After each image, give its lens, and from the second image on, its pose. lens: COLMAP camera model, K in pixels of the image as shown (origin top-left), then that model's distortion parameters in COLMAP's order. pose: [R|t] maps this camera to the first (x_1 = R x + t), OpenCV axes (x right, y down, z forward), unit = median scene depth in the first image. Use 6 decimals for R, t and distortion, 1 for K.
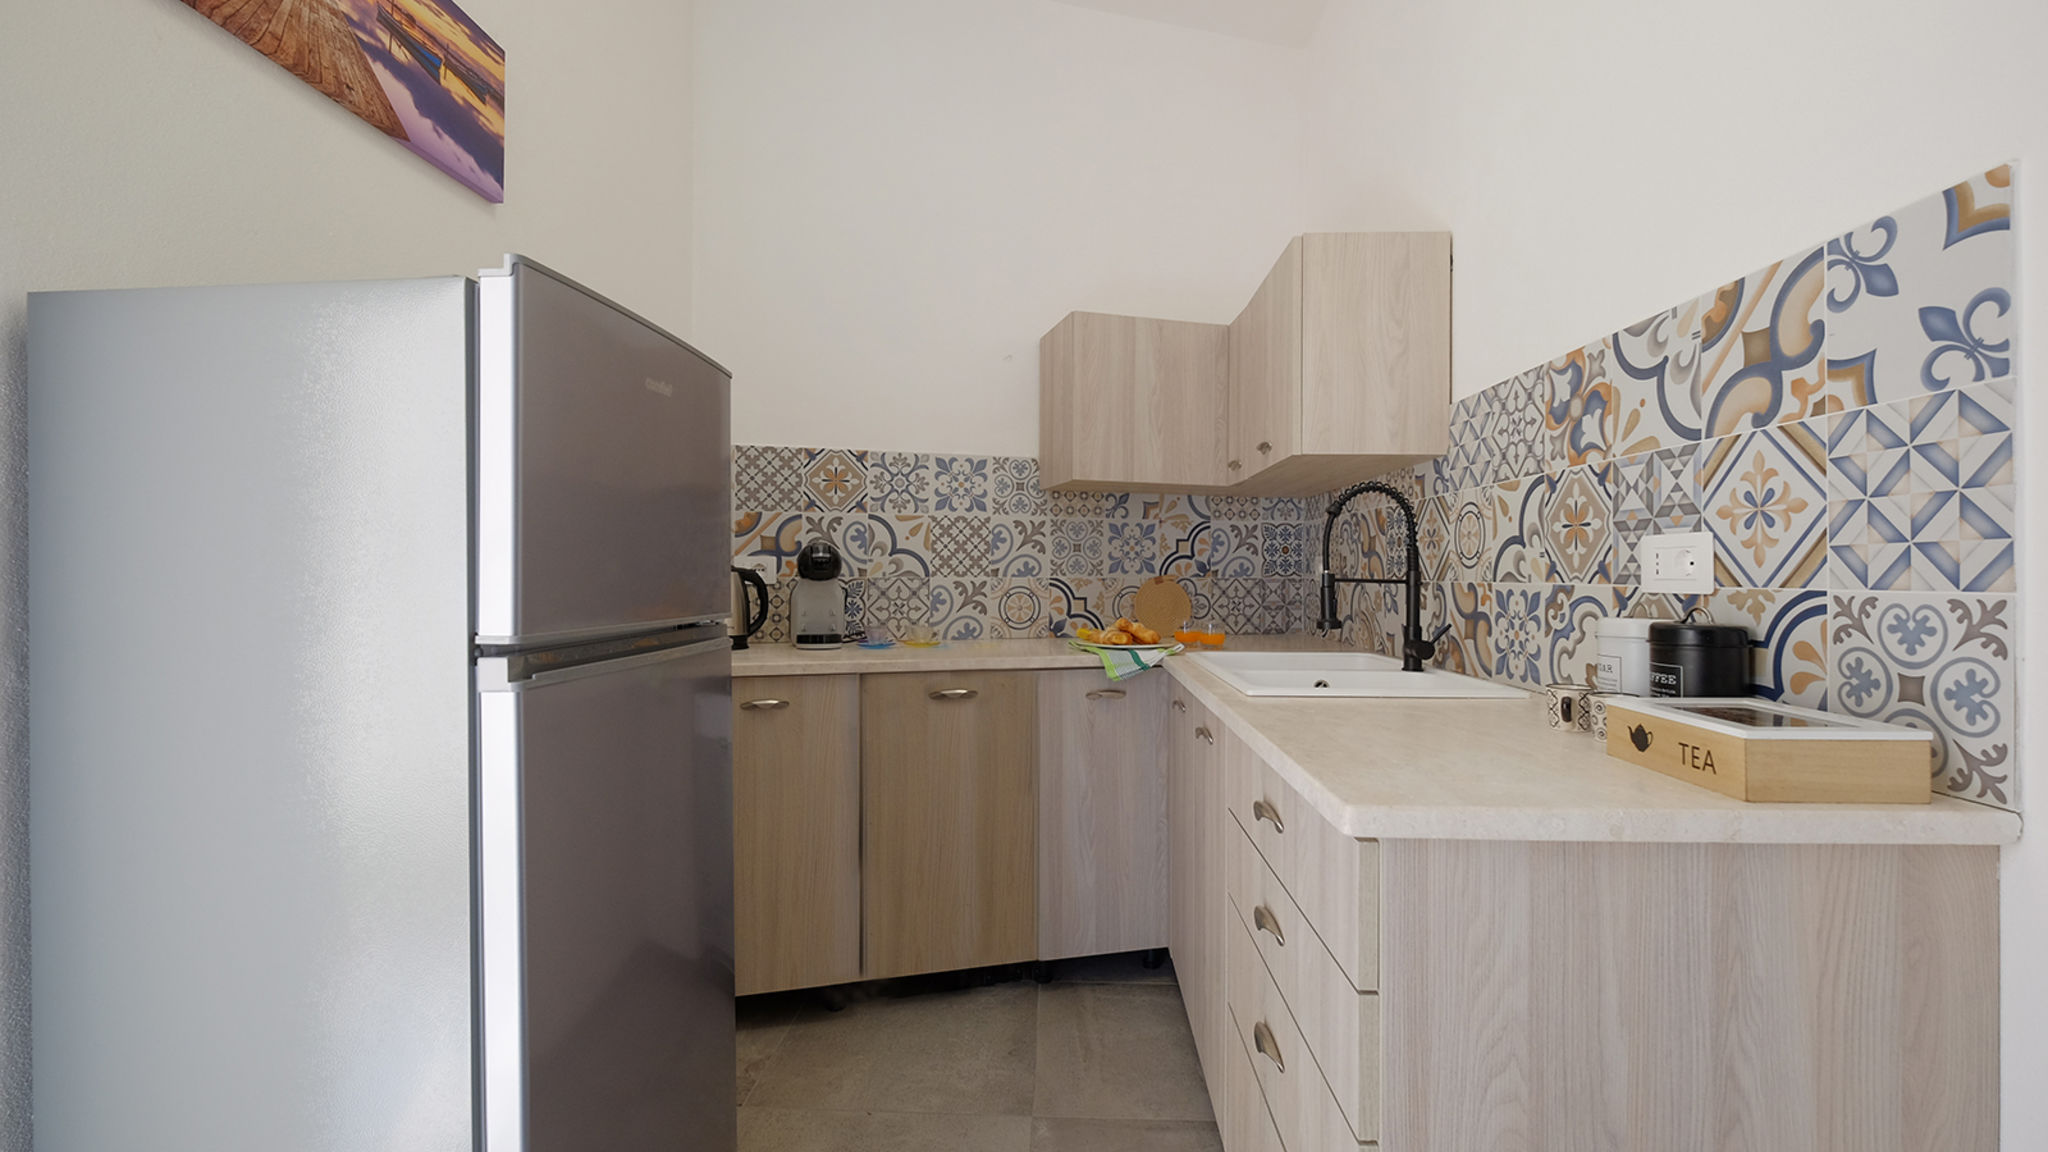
lens RADIAL K [[897.0, 0, 1018.4], [0, 897.0, 566.5], [0, 0, 1]] dist [-0.002206, -0.000320]
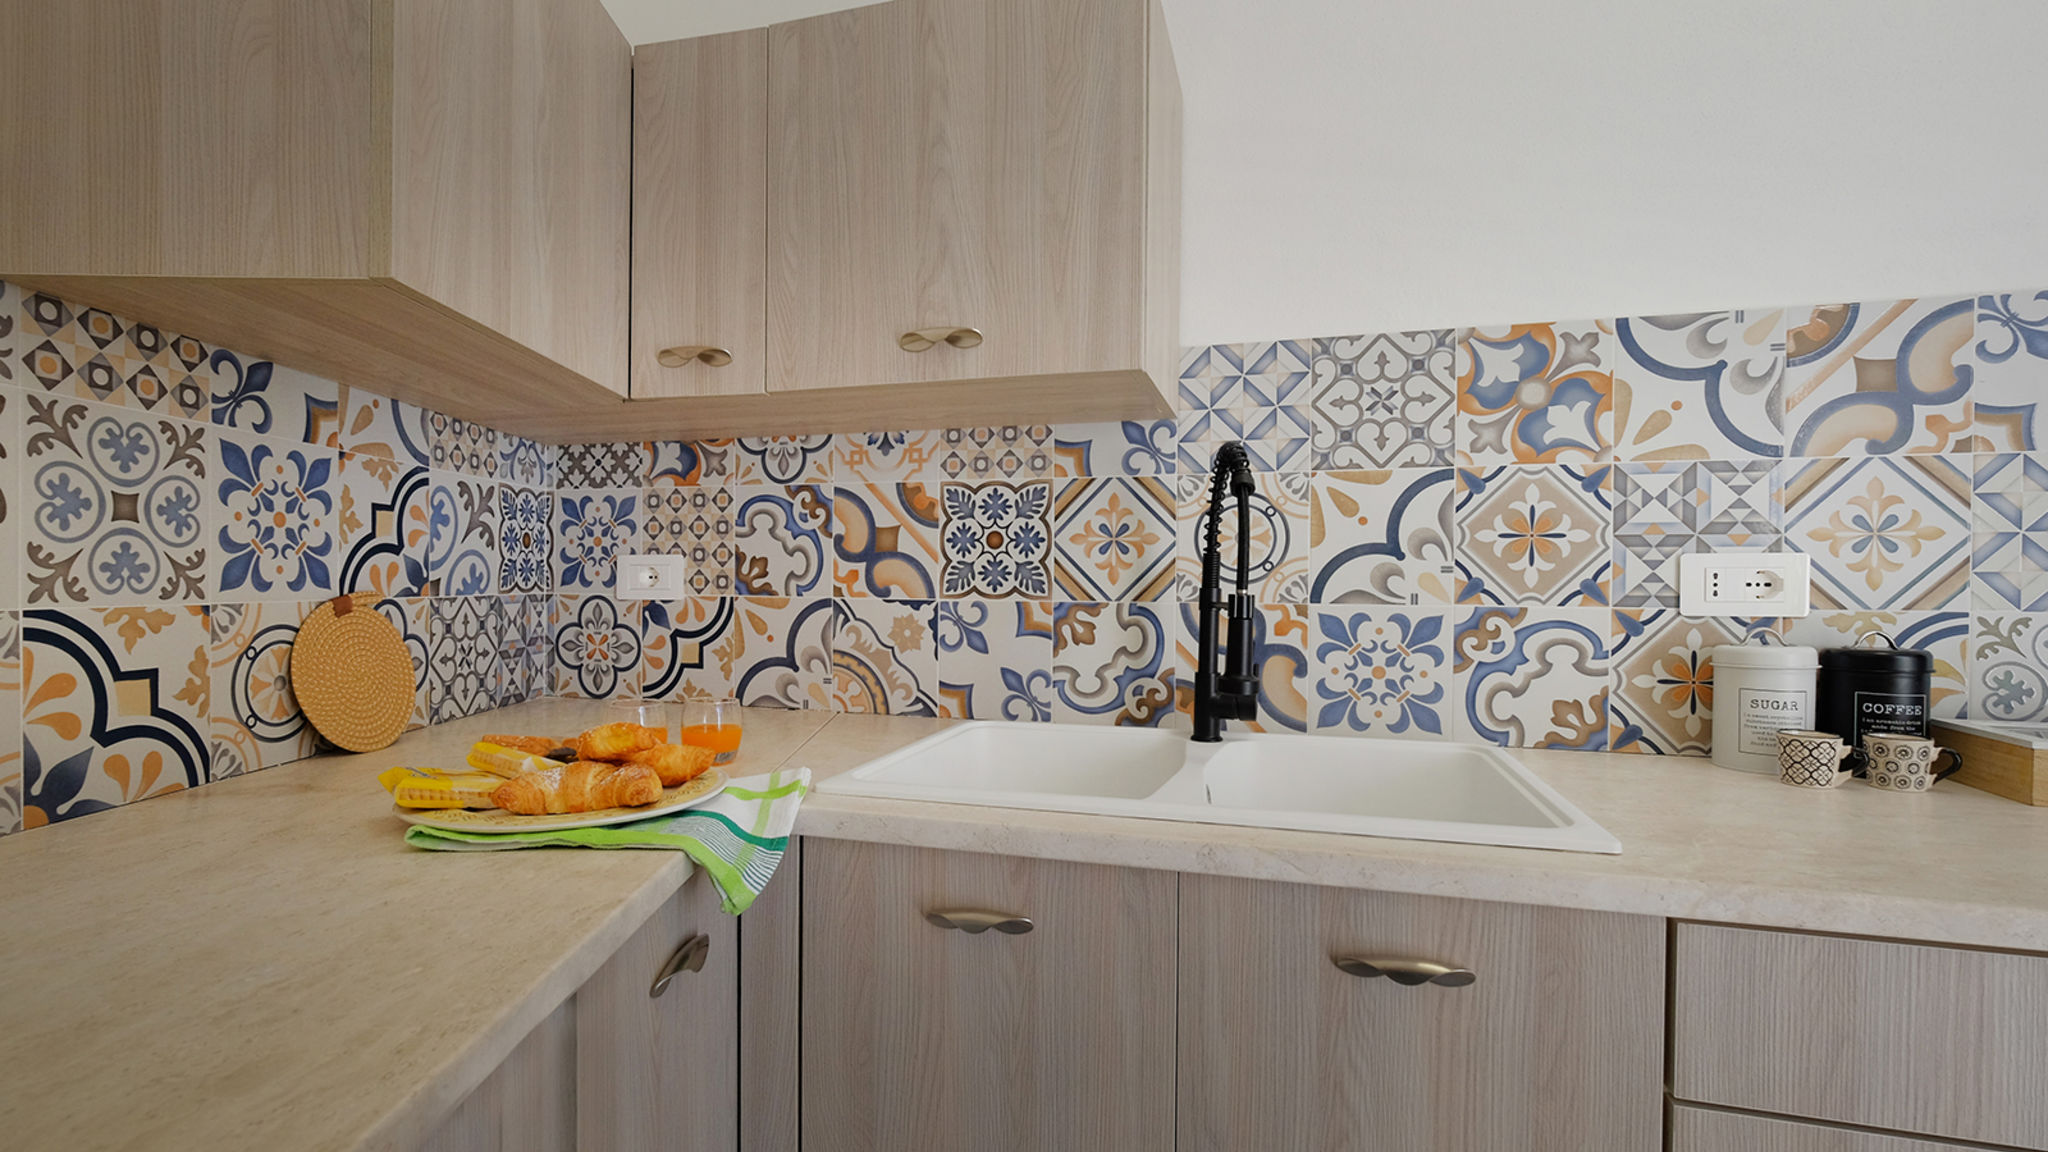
lens RADIAL K [[923.4, 0, 1014.9], [0, 923.4, 585.5], [0, 0, 1]] dist [-0.002351, -0.000305]
pose [[0.238034, -0.007219, 0.971230, -0.198911], [-0.012323, 0.999869, 0.010452, -0.001672], [-0.971179, -0.014457, 0.237914, 0.779041]]
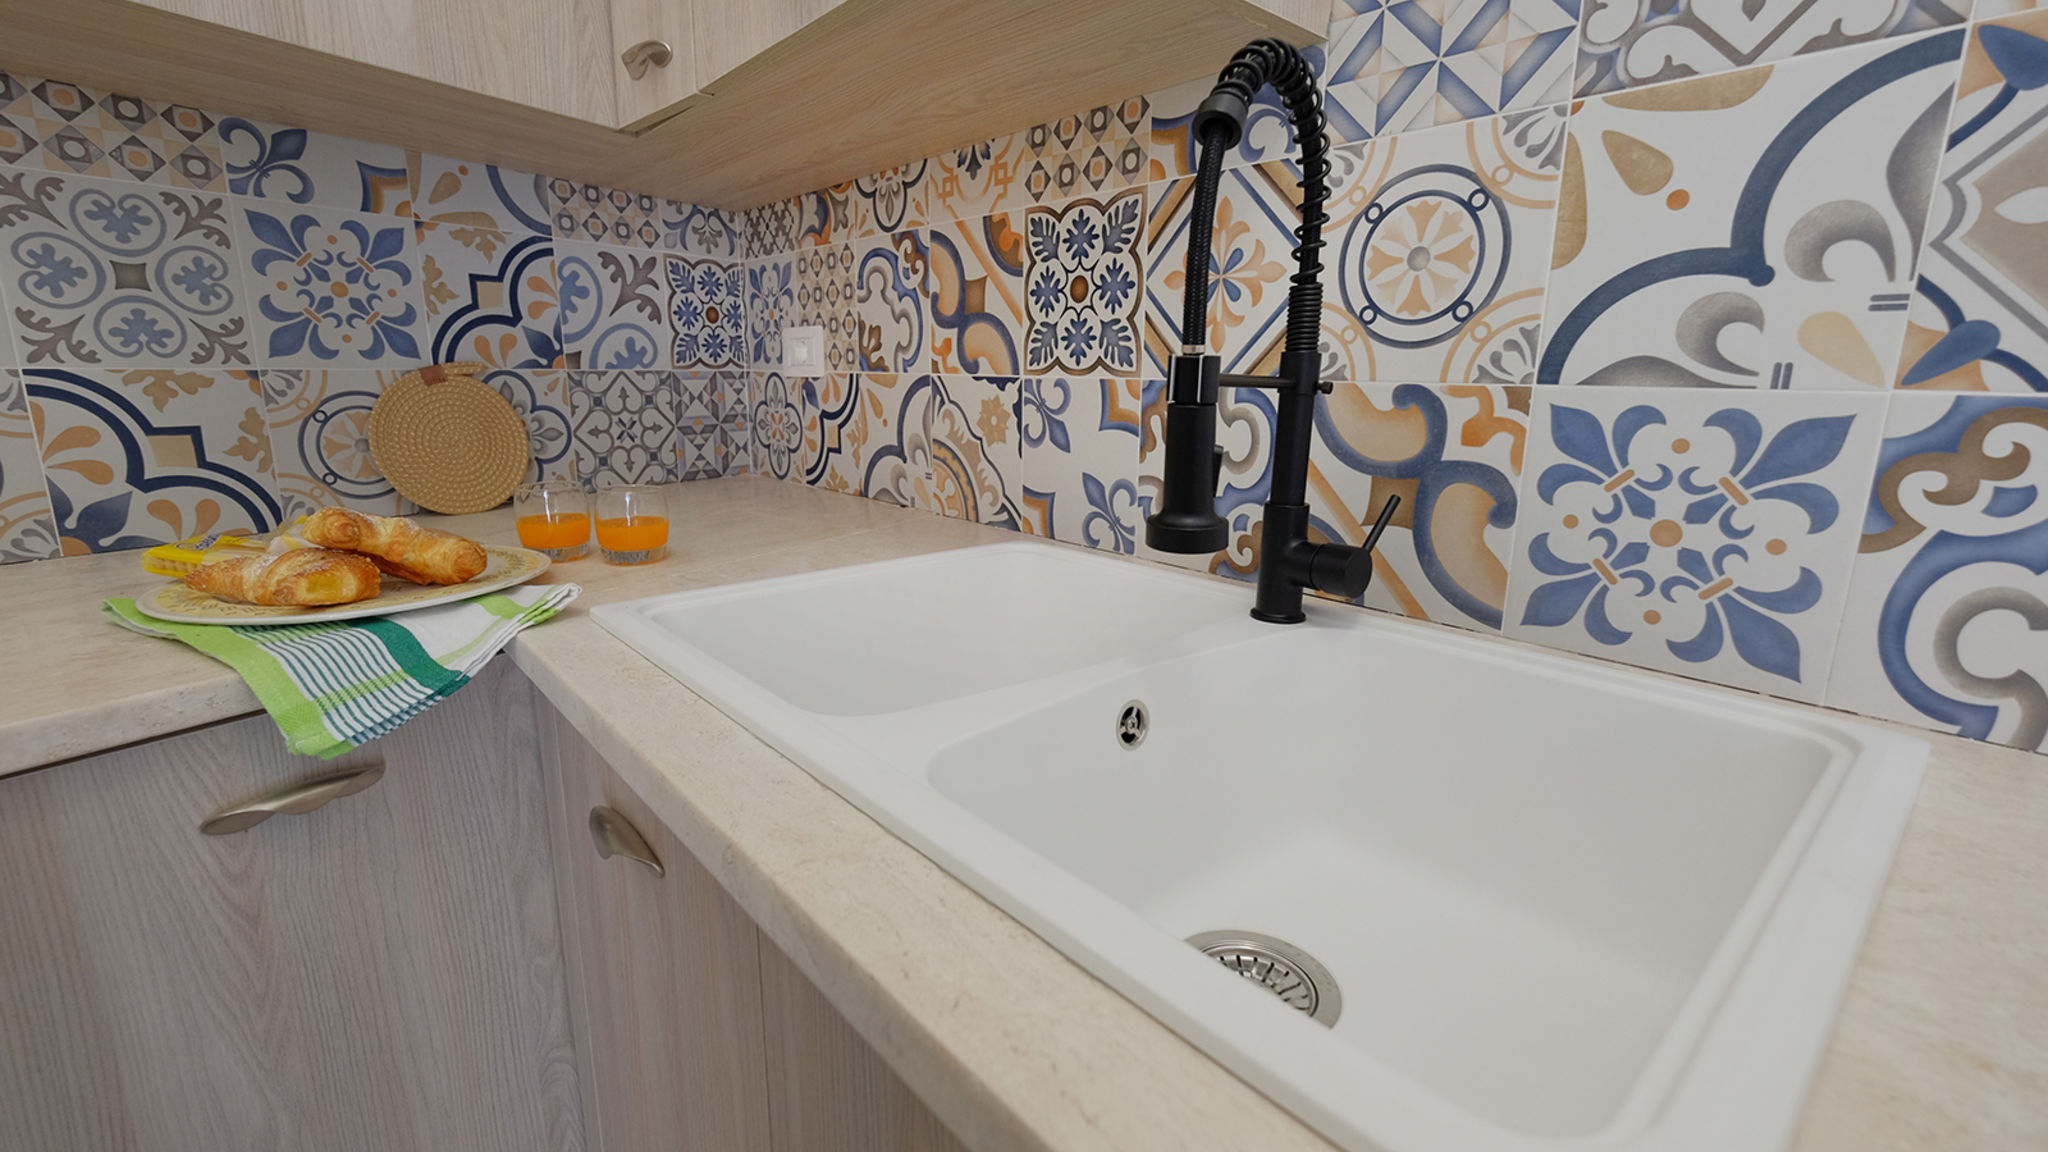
lens RADIAL K [[889.3, 0, 1025.0], [0, 889.3, 561.8], [0, 0, 1]] dist [-0.003022, 0.000375]
pose [[0.723757, -0.143059, 0.675063, 0.083379], [-0.011431, 0.975654, 0.219016, 0.008052], [-0.689960, -0.166231, 0.704502, 0.644672]]
